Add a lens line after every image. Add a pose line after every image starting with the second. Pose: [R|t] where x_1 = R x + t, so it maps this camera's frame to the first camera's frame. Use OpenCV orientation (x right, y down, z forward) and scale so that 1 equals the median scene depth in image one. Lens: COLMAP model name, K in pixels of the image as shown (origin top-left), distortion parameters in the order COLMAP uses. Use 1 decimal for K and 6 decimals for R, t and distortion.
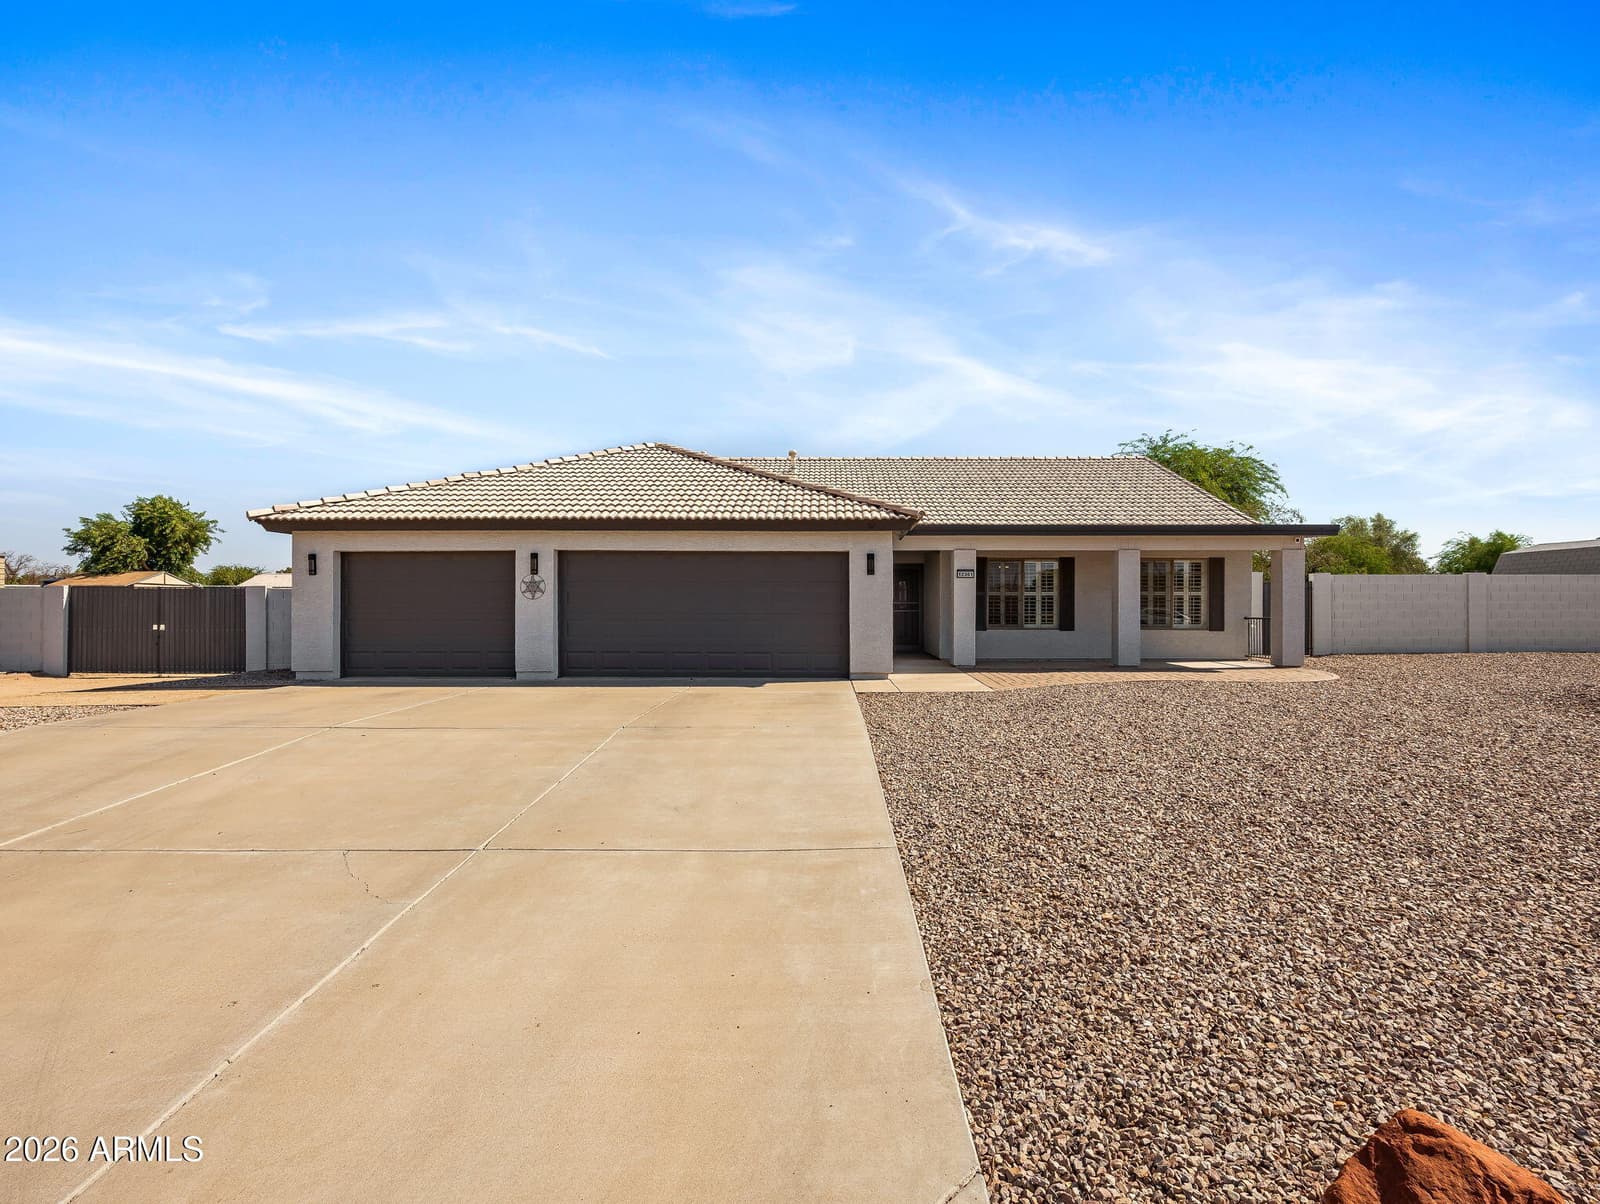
lens RADIAL K [[689.6, 0, 789.1], [0, 689.6, 588.1], [0, 0, 1]] dist [-0.003048, -0.000158]
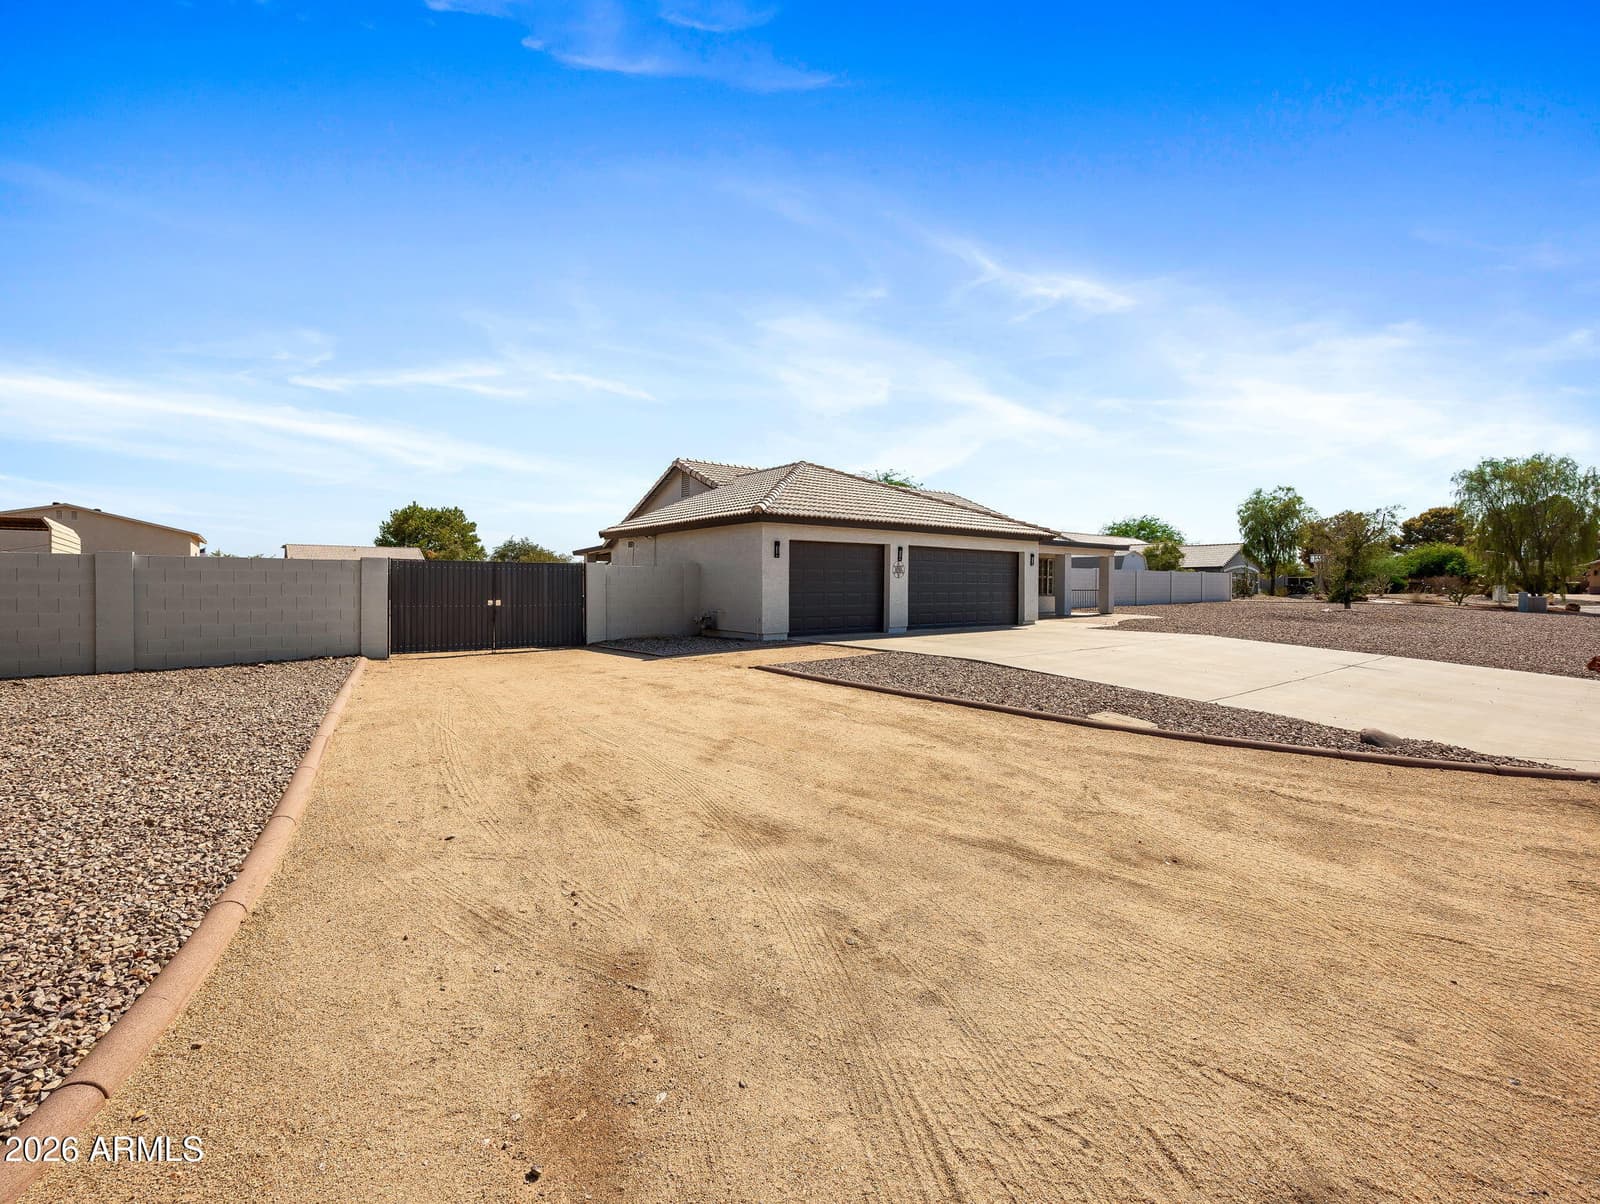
lens RADIAL K [[689.6, 0, 789.1], [0, 689.6, 588.1], [0, 0, 1]] dist [-0.003048, -0.000158]
pose [[0.795195, -0.001149, 0.606352, -1.444223], [-0.020352, 0.999384, 0.028584, -0.000035], [-0.606012, -0.035070, 0.794682, -0.029369]]
